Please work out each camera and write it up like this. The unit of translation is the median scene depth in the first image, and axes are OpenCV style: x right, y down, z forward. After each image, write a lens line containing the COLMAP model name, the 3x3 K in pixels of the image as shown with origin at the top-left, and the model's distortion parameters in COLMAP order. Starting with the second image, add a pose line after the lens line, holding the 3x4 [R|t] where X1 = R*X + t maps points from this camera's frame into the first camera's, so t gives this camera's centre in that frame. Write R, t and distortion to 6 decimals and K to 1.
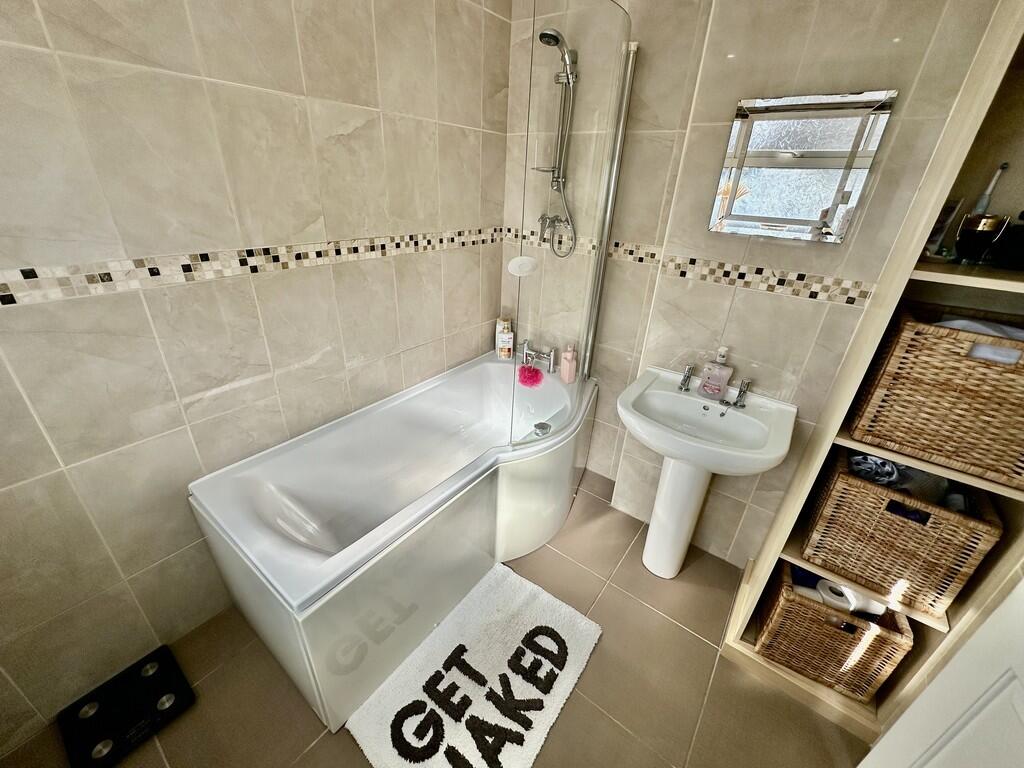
lens RADIAL K [[407.8, 0, 510.4], [0, 407.8, 383.3], [0, 0, 1]] dist [-0.003286, 0.000702]
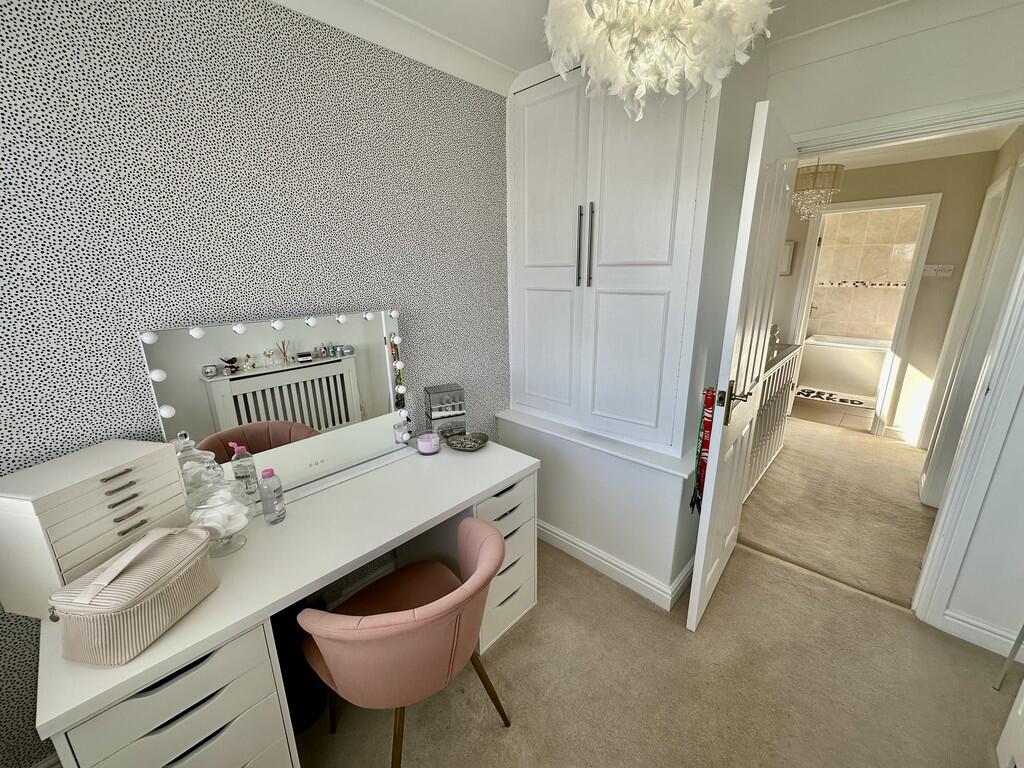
lens RADIAL K [[407.8, 0, 512.9], [0, 407.8, 384.1], [0, 0, 1]] dist [-0.003286, 0.000702]
pose [[-0.102439, 0.227355, -0.968409, 3.705805], [-0.439392, 0.863066, 0.249102, 1.007942], [0.892435, 0.451029, 0.011486, -1.575967]]
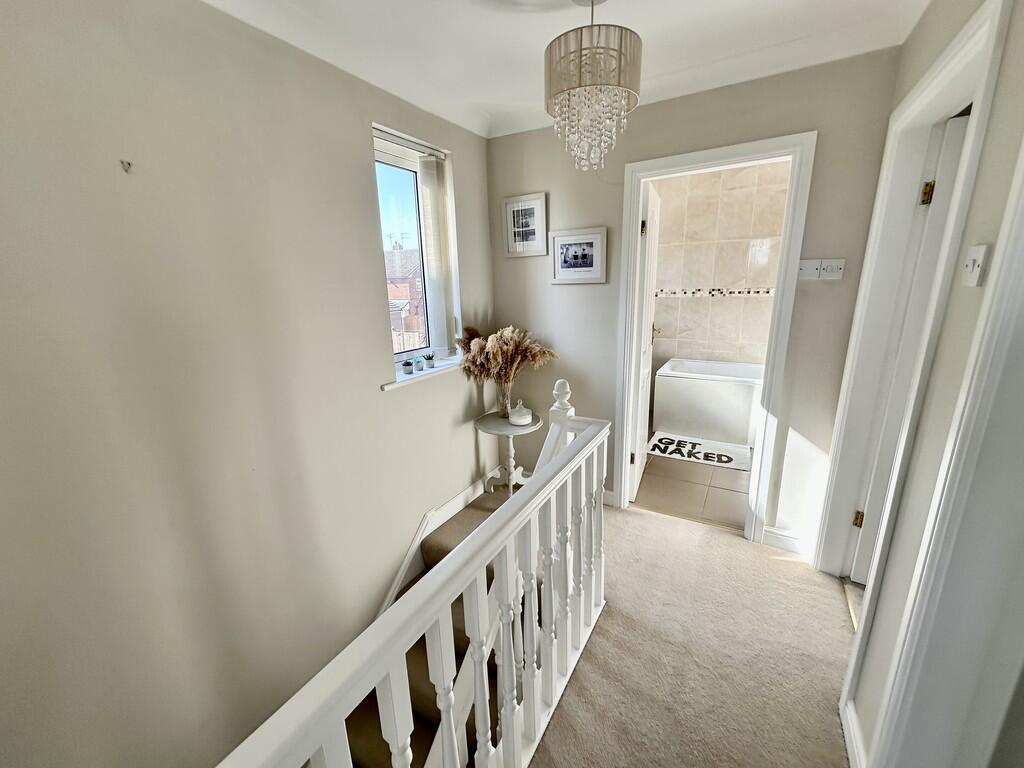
lens RADIAL K [[407.8, 0, 512.7], [0, 407.8, 384.1], [0, 0, 1]] dist [-0.003286, 0.000702]
pose [[0.113524, 0.200500, -0.973094, 2.253750], [-0.412077, 0.900712, 0.137512, 0.505935], [0.904049, 0.385379, 0.184874, -0.647413]]
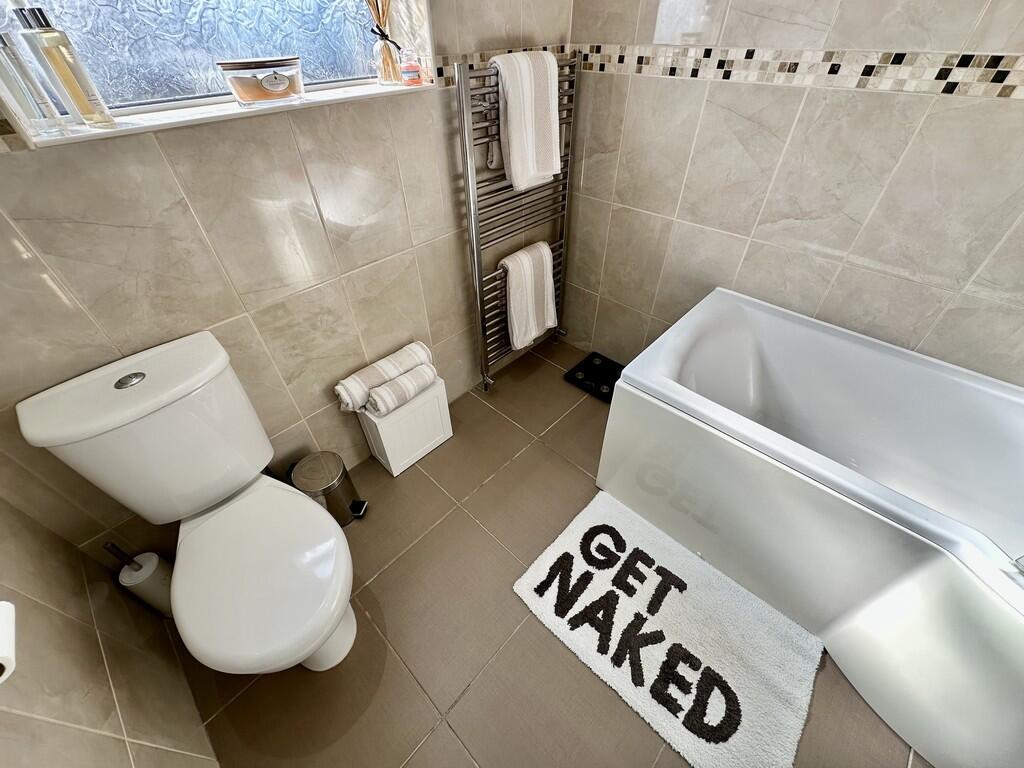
lens RADIAL K [[407.8, 0, 512.2], [0, 407.8, 384.9], [0, 0, 1]] dist [-0.003286, 0.000702]
pose [[-0.112197, 0.632043, -0.766768, 0.362995], [-0.432223, 0.663779, 0.610394, -0.027142], [0.894760, 0.399899, 0.198709, 0.348002]]
